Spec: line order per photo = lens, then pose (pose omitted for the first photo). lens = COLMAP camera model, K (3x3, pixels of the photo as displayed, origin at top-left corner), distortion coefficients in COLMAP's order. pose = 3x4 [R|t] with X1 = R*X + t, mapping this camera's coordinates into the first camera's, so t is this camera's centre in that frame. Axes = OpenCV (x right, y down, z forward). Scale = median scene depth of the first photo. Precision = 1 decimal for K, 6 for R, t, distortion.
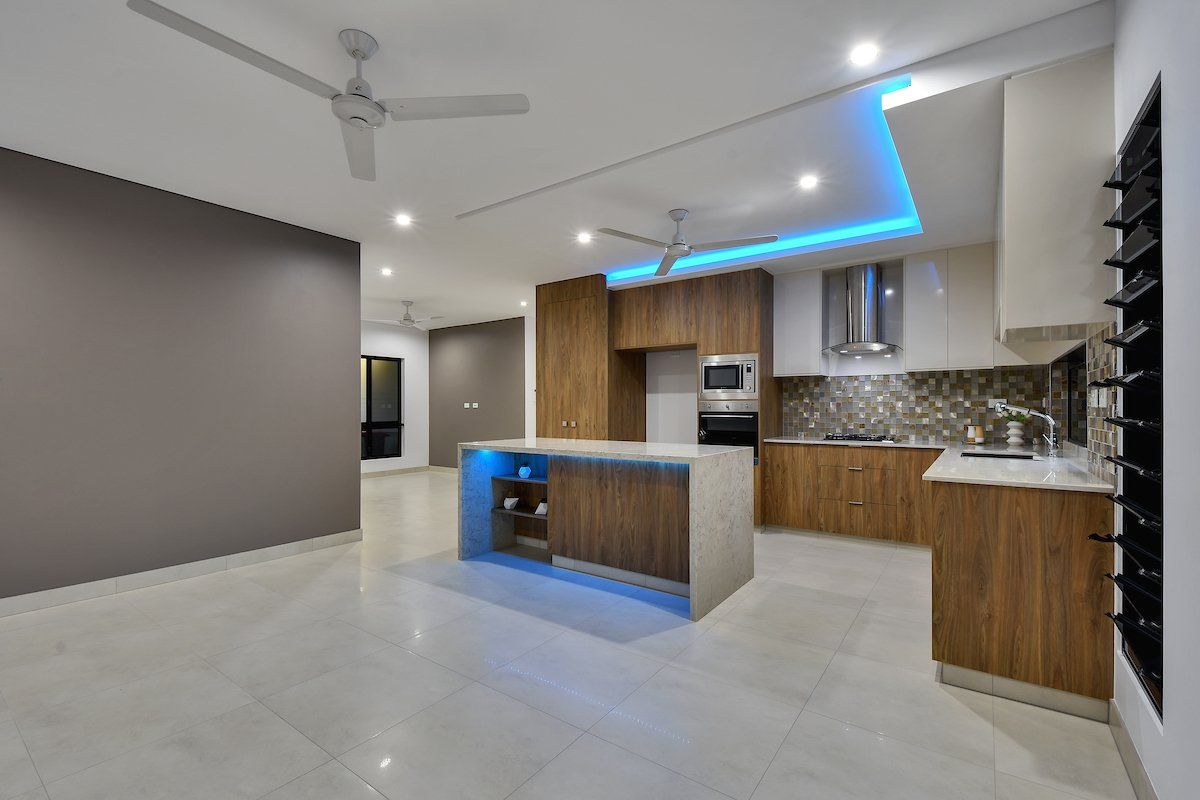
lens RADIAL K [[531.4, 0, 590.0], [0, 531.4, 402.5], [0, 0, 1]] dist [0.007423, -0.008485]
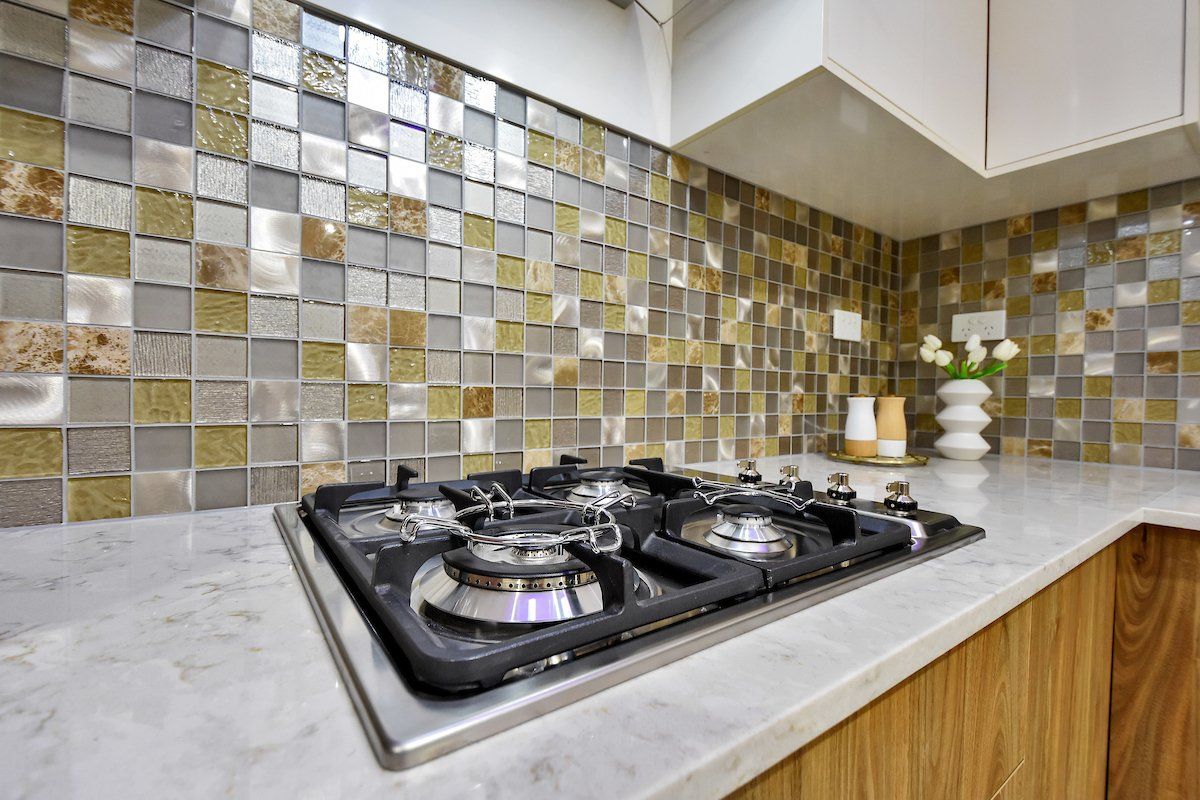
lens RADIAL K [[531.4, 0, 602.9], [0, 531.4, 405.5], [0, 0, 1]] dist [0.007423, -0.008485]
pose [[0.281457, -0.006032, 0.959555, 0.417189], [-0.025738, 0.999573, 0.013833, 0.046929], [-0.959229, -0.028590, 0.281181, 1.030924]]
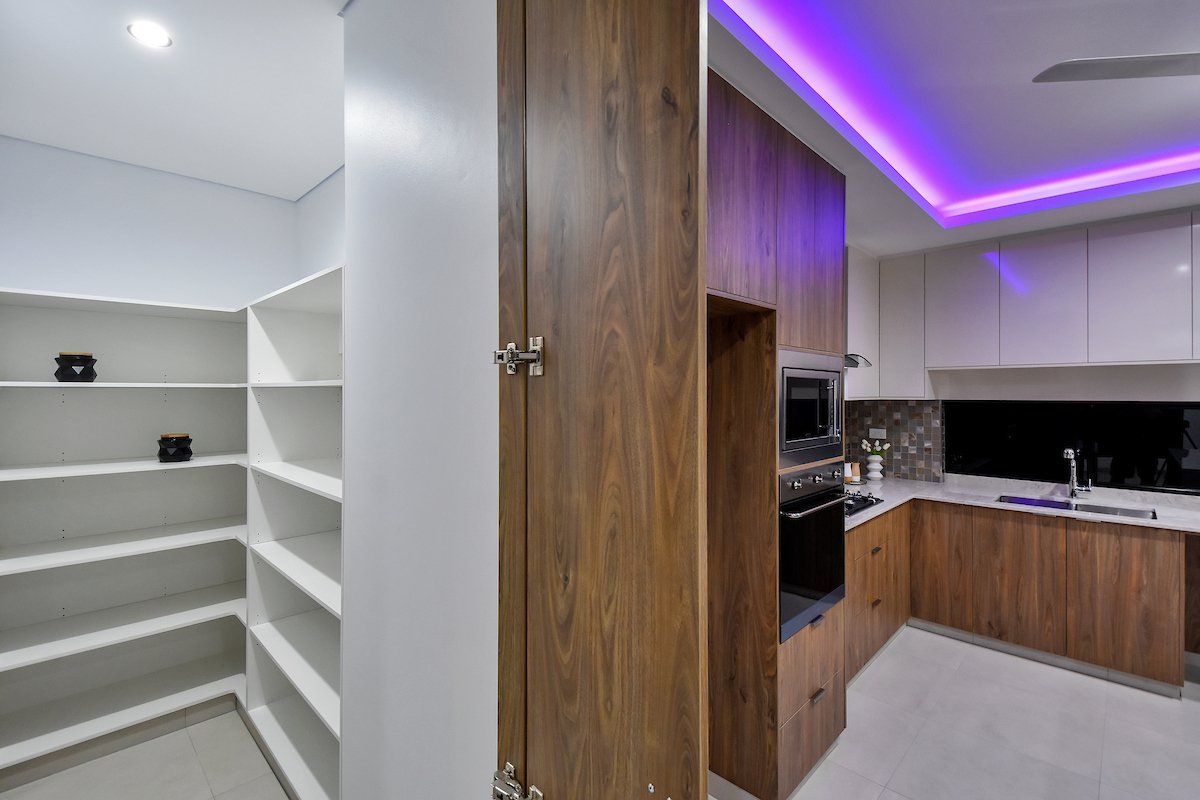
lens RADIAL K [[531.4, 0, 607.1], [0, 531.4, 385.2], [0, 0, 1]] dist [0.007423, -0.008485]
pose [[0.111619, 0.011818, 0.993681, -0.187001], [-0.012861, 0.999863, -0.010447, -0.067939], [-0.993668, -0.011614, 0.111756, 1.271263]]
